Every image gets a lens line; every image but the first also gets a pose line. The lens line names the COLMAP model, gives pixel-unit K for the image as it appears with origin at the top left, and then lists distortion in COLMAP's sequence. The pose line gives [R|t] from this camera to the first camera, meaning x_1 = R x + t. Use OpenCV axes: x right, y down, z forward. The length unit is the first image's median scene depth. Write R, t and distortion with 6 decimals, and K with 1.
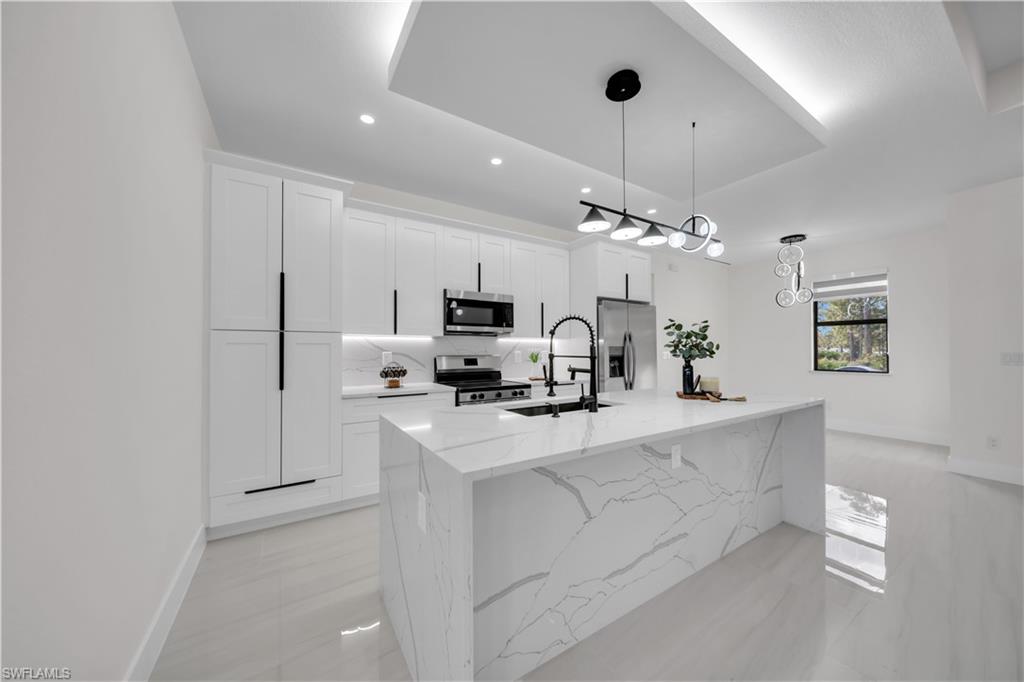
lens RADIAL K [[352.6, 0, 516.2], [0, 352.6, 346.0], [0, 0, 1]] dist [-0.007233, 0.000203]
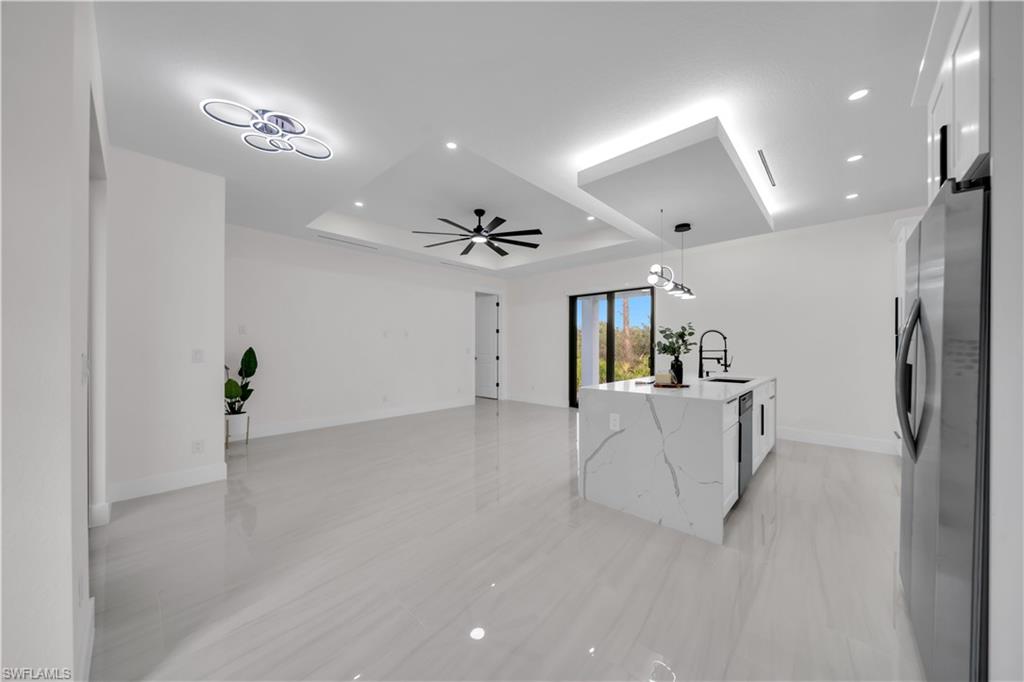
lens RADIAL K [[352.6, 0, 516.2], [0, 352.6, 346.0], [0, 0, 1]] dist [-0.007233, 0.000203]
pose [[-0.966447, 0.000688, -0.256866, 0.979511], [0.004244, 0.999903, -0.013288, 0.013571], [0.256832, -0.013932, -0.966356, 1.484679]]
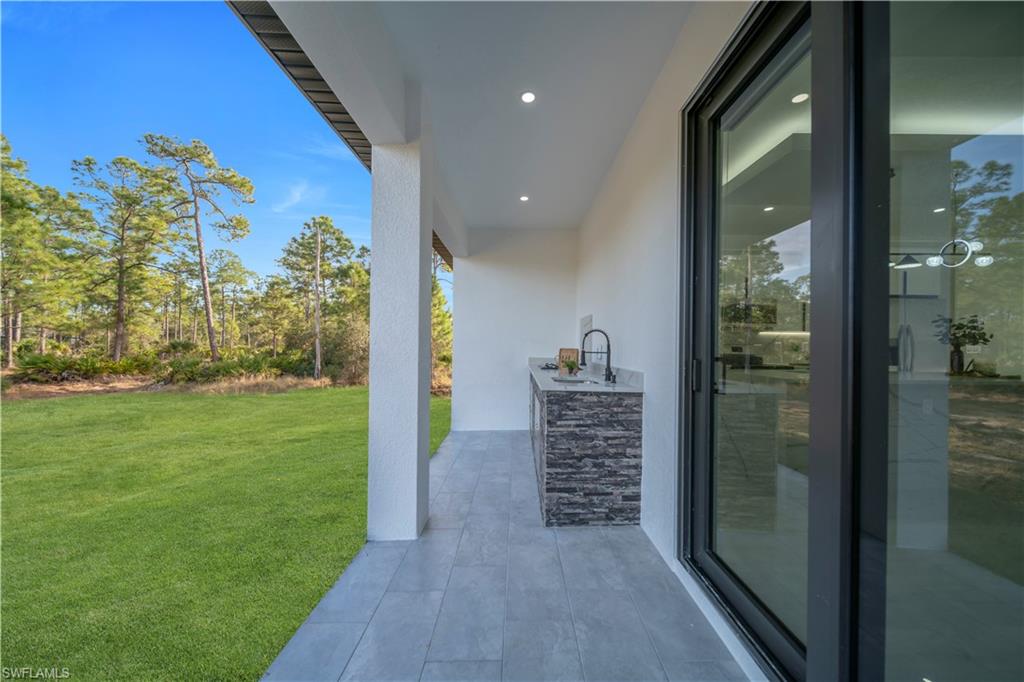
lens RADIAL K [[356.3, 0, 509.6], [0, 356.3, 346.7], [0, 0, 1]] dist [-0.000115, -0.000176]
pose [[0.833180, 0.008316, -0.552939, -0.109813], [-0.001163, 0.999911, 0.013285, 0.018529], [0.553000, -0.010426, 0.833116, -0.705649]]
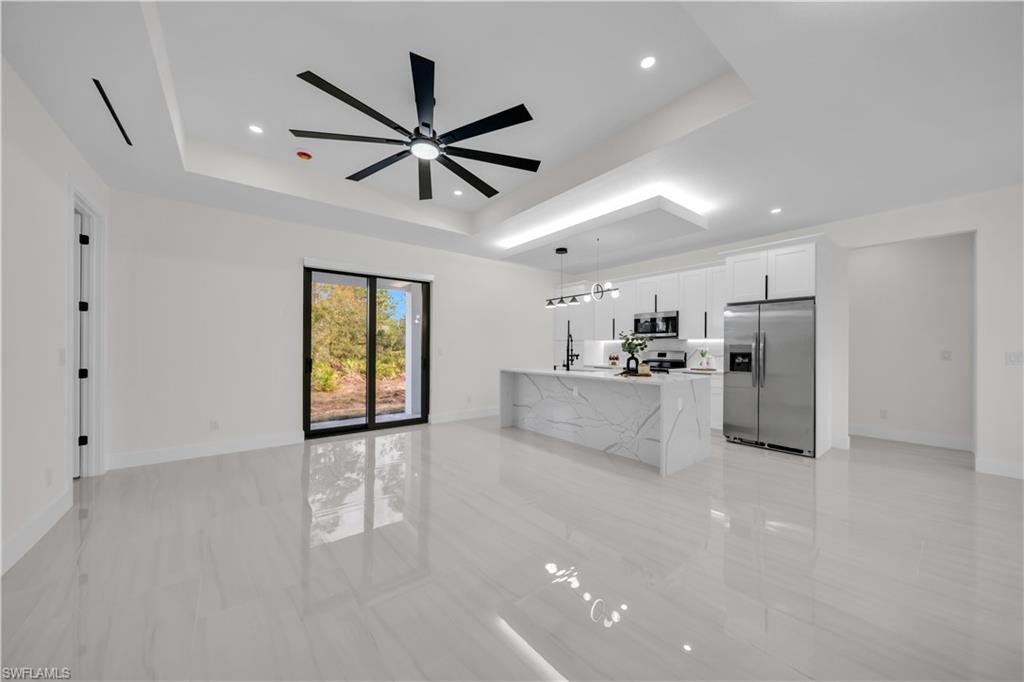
lens RADIAL K [[356.3, 0, 509.6], [0, 356.3, 346.7], [0, 0, 1]] dist [-0.000115, -0.000176]
pose [[0.092173, 0.001801, -0.995741, 1.575535], [0.008431, 0.999961, 0.002589, -0.003115], [0.995707, -0.008634, 0.092154, 0.171439]]
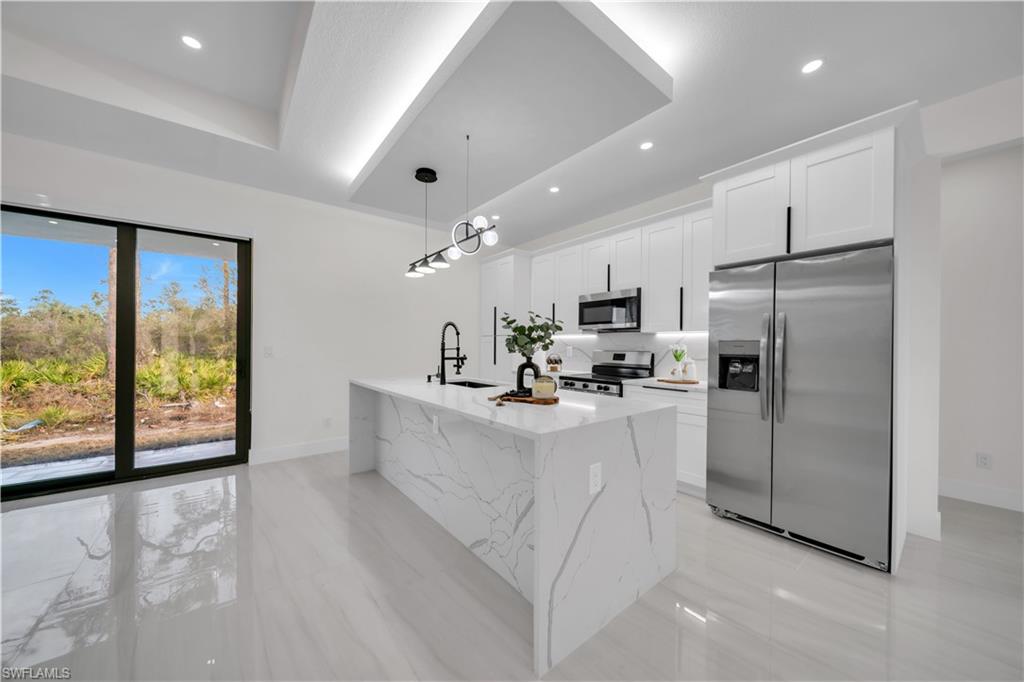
lens RADIAL K [[356.3, 0, 509.6], [0, 356.3, 346.7], [0, 0, 1]] dist [-0.000115, -0.000176]
pose [[0.097916, 0.006015, -0.995176, 0.996599], [0.004985, 0.999966, 0.006534, 0.006210], [0.995182, -0.005601, 0.097883, 0.625907]]
